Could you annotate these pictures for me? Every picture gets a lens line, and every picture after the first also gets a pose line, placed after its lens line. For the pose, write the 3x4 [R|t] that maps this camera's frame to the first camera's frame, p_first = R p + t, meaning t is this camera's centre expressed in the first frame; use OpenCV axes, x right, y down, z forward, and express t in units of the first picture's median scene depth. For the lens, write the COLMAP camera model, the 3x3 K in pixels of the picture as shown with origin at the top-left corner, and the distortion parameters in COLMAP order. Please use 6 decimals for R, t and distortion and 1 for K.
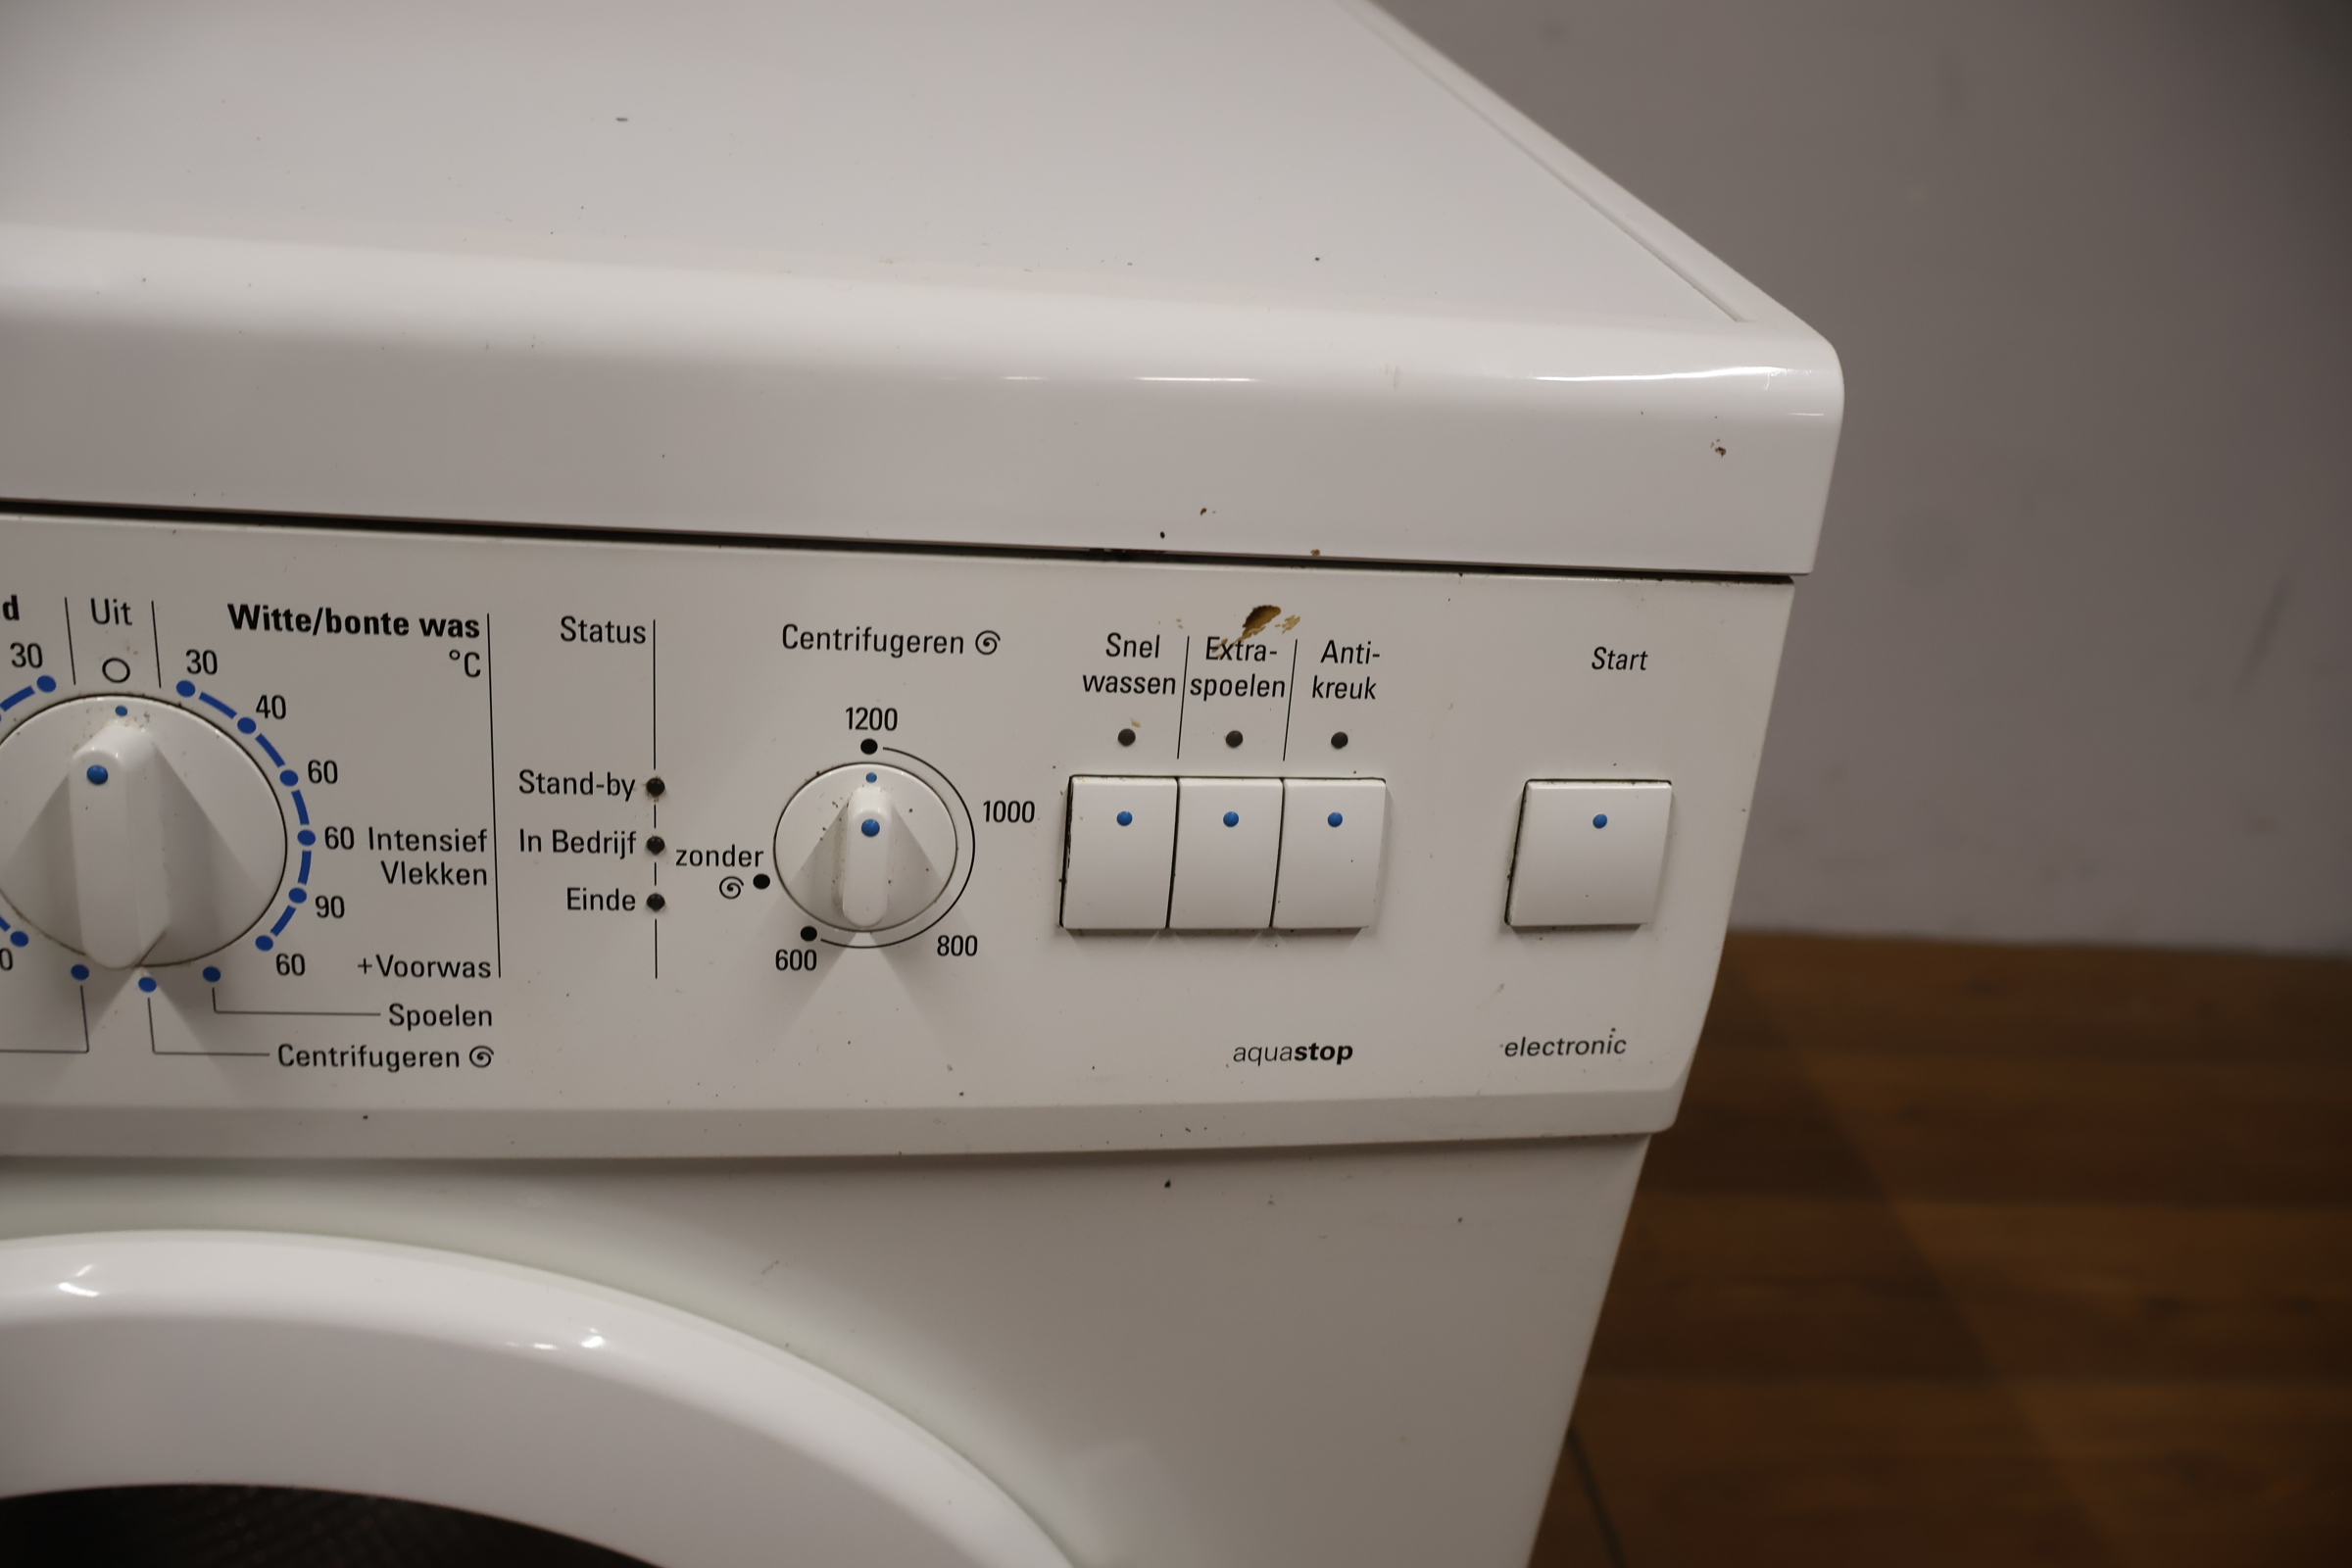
lens RADIAL K [[1958.6, 0, 1154.5], [0, 1958.6, 759.0], [0, 0, 1]] dist [-0.000594, -0.000460]
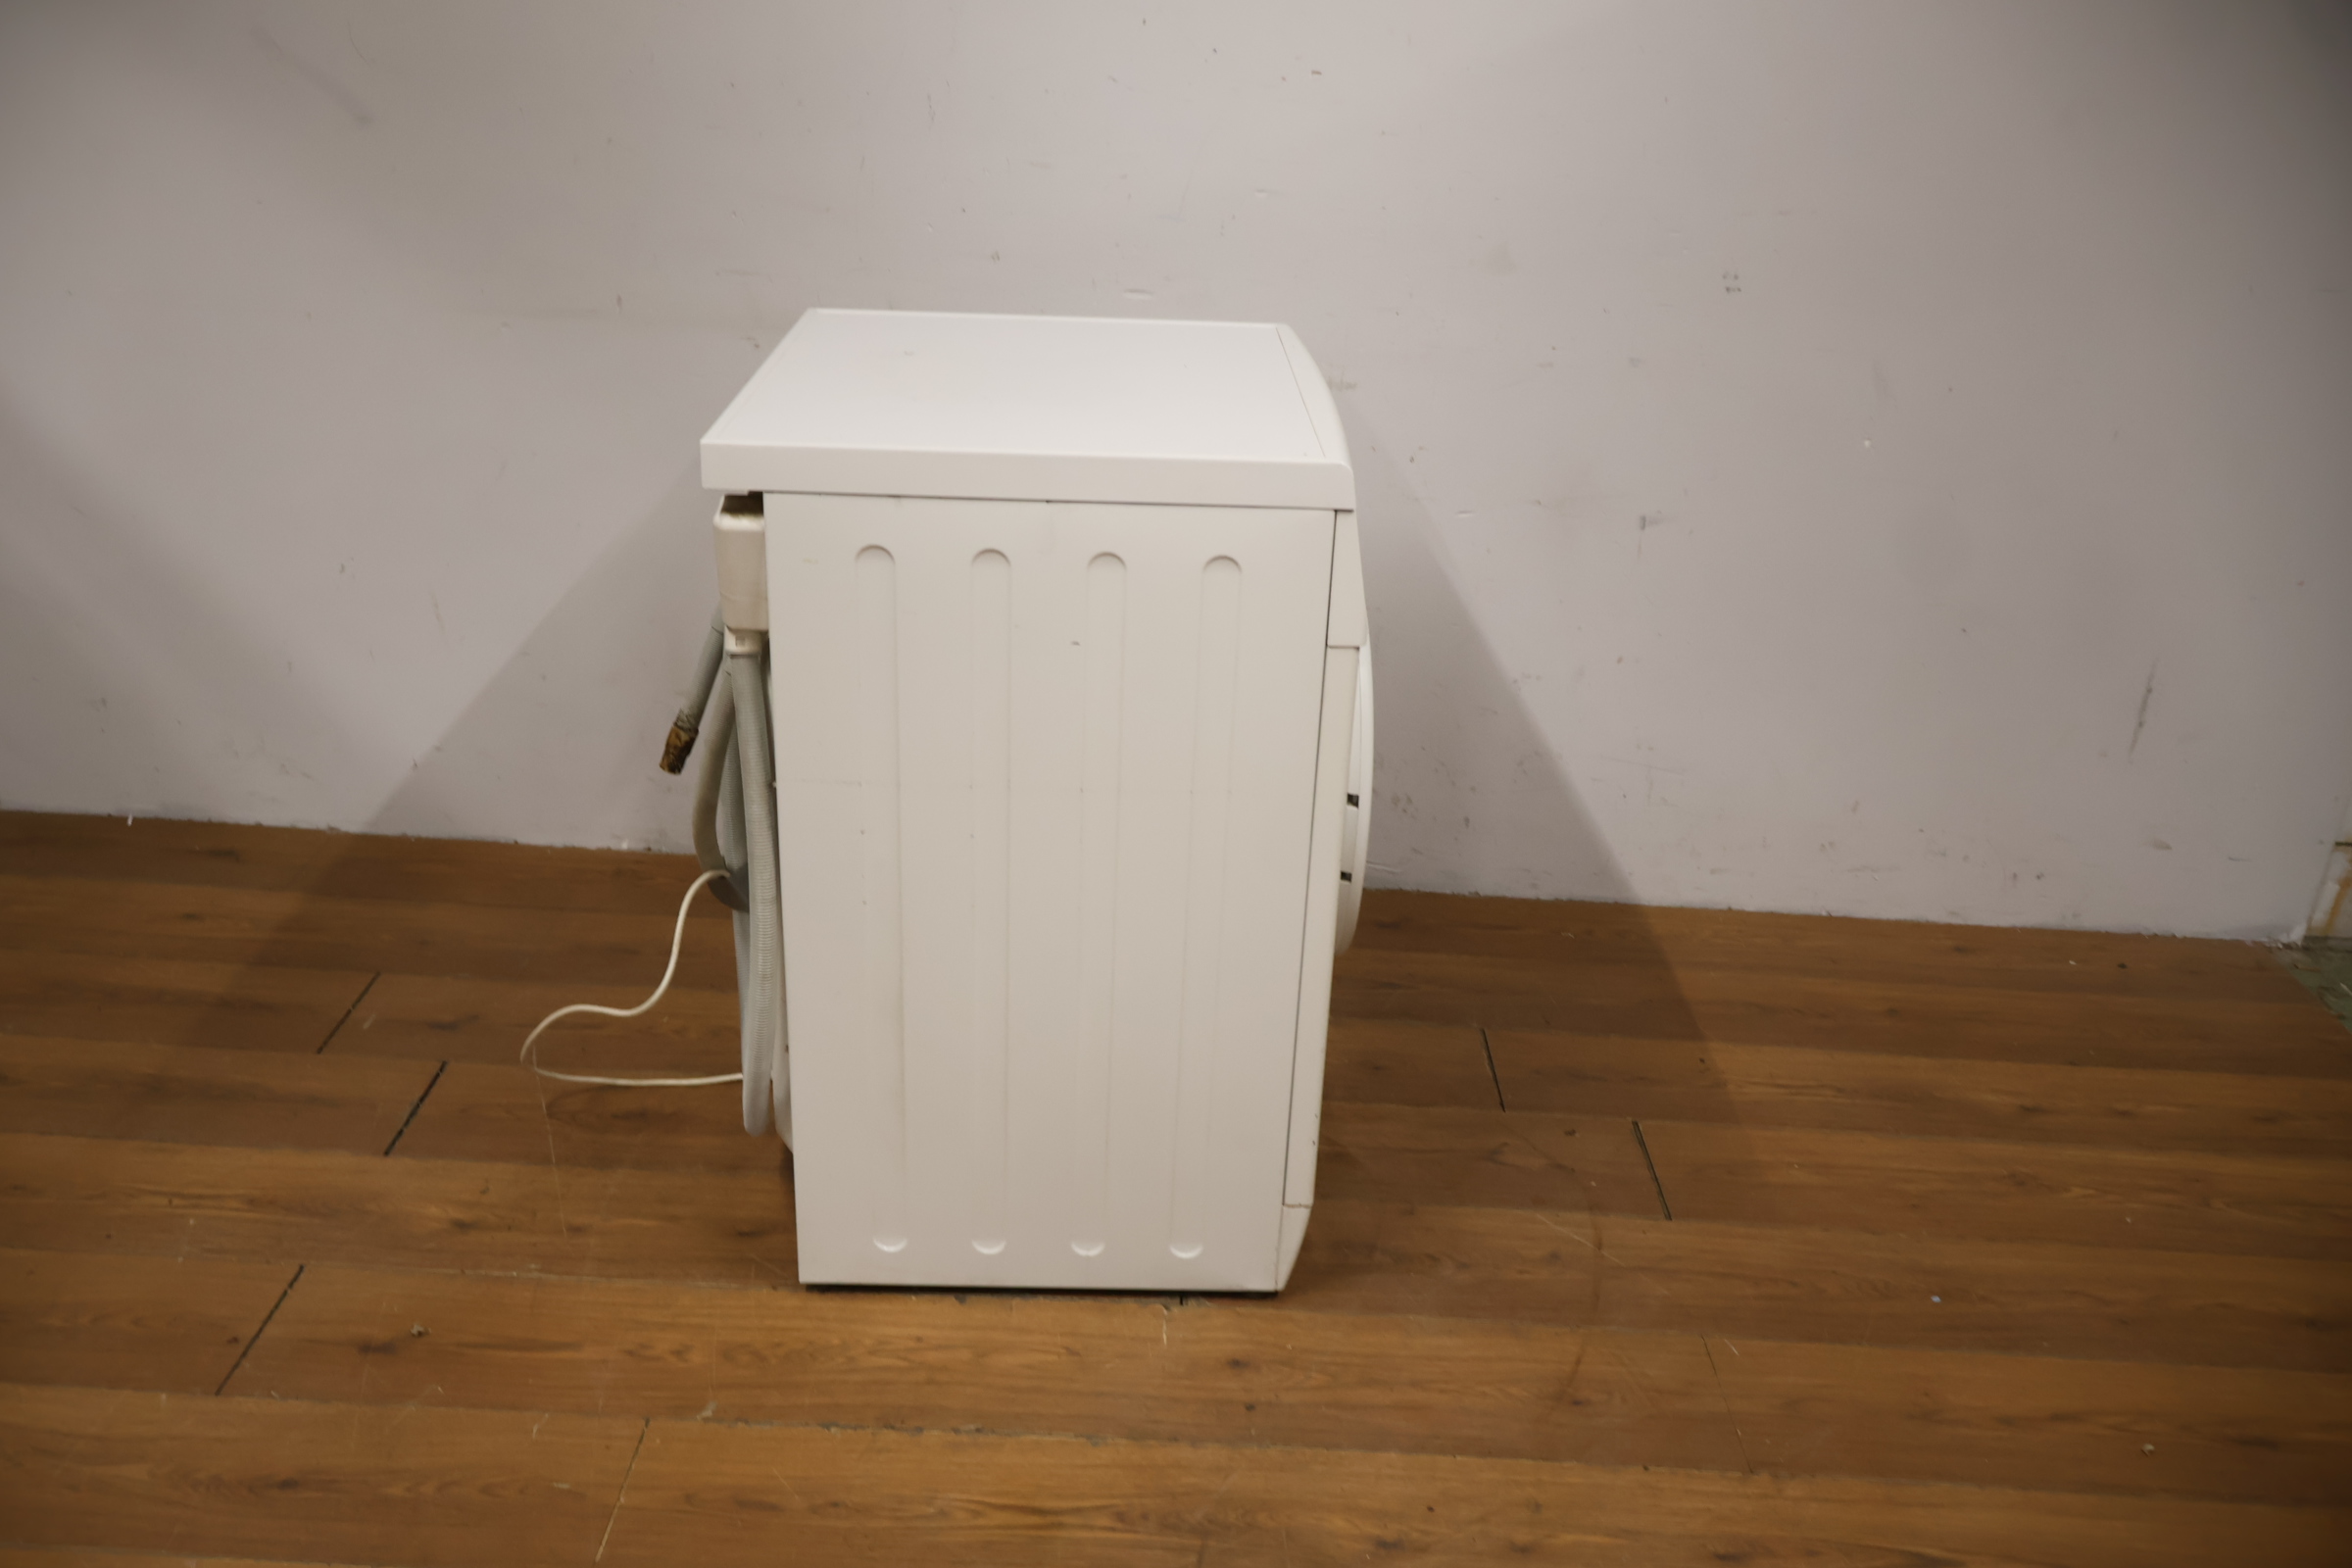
lens RADIAL K [[1958.6, 0, 1170.6], [0, 1958.6, 773.2], [0, 0, 1]] dist [-0.000594, -0.000460]
pose [[0.991069, -0.006939, -0.133168, 0.098864], [-0.005507, 0.995664, -0.092862, 0.633443], [0.133235, 0.092766, 0.986734, -3.000971]]
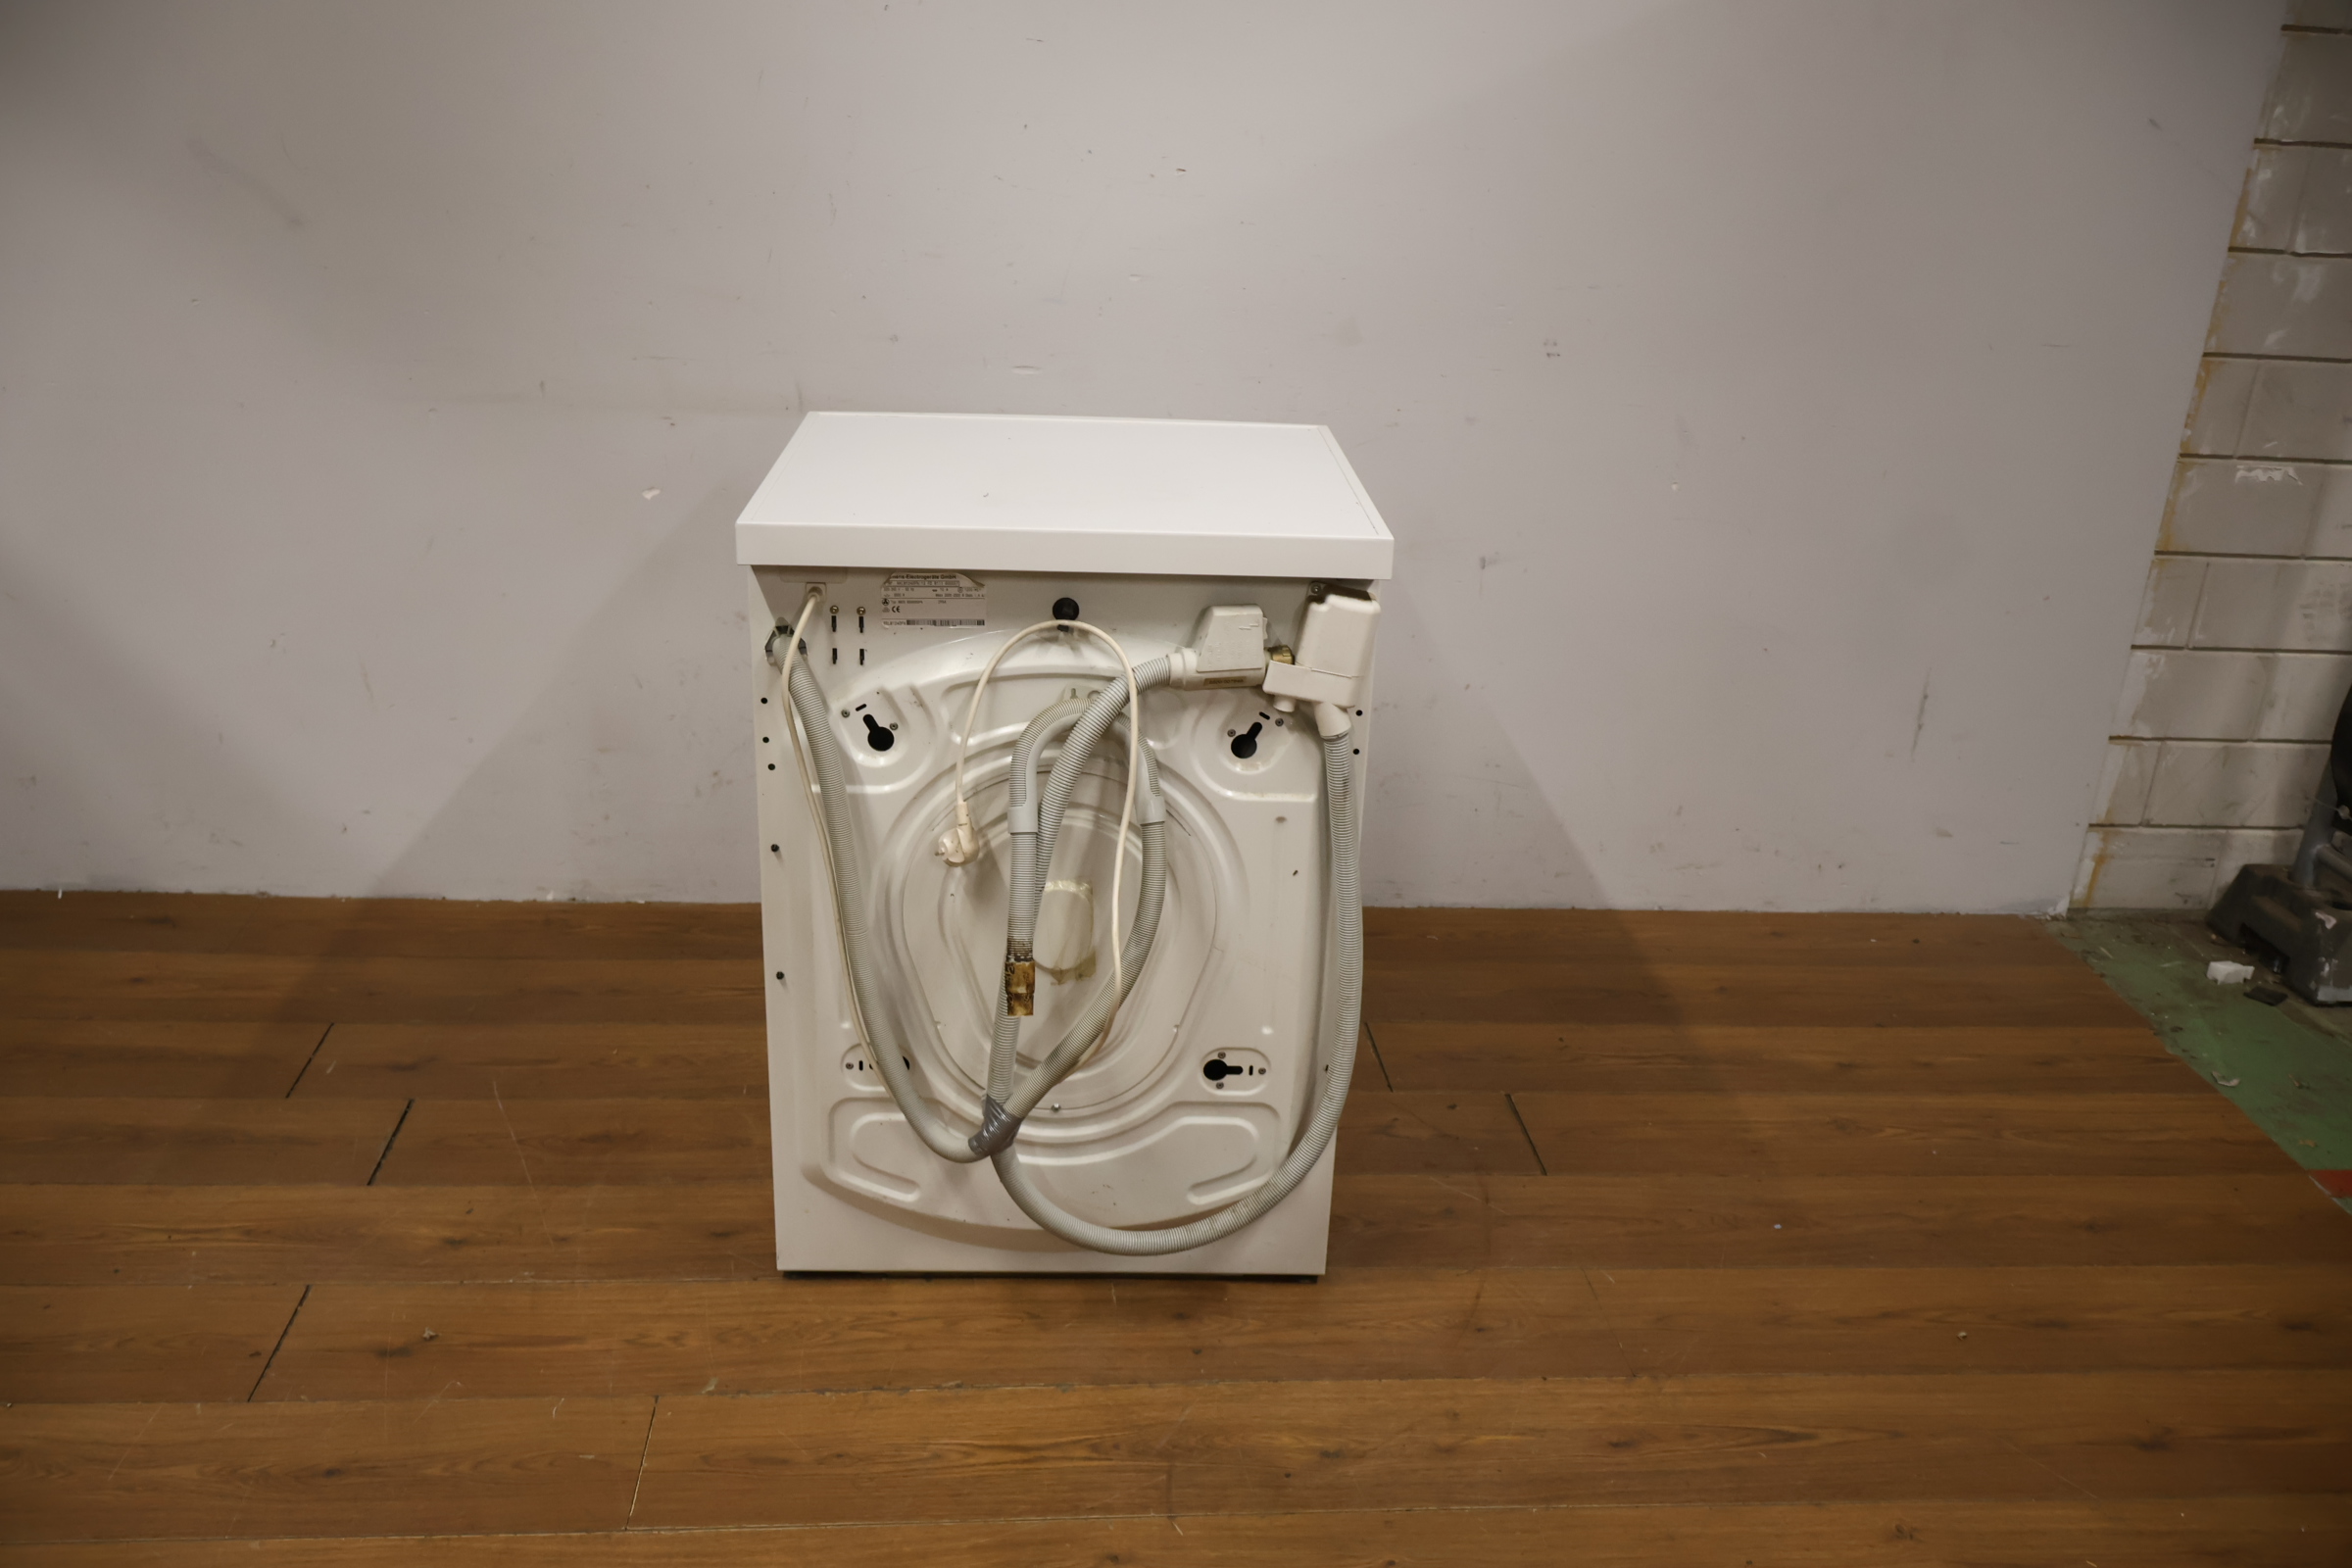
lens RADIAL K [[1958.6, 0, 1167.1], [0, 1958.6, 765.7], [0, 0, 1]] dist [-0.000594, -0.000460]
pose [[0.997929, -0.051388, -0.038680, -0.164220], [0.046173, 0.991031, -0.125402, 0.817500], [0.044777, 0.123357, 0.991352, -3.697736]]
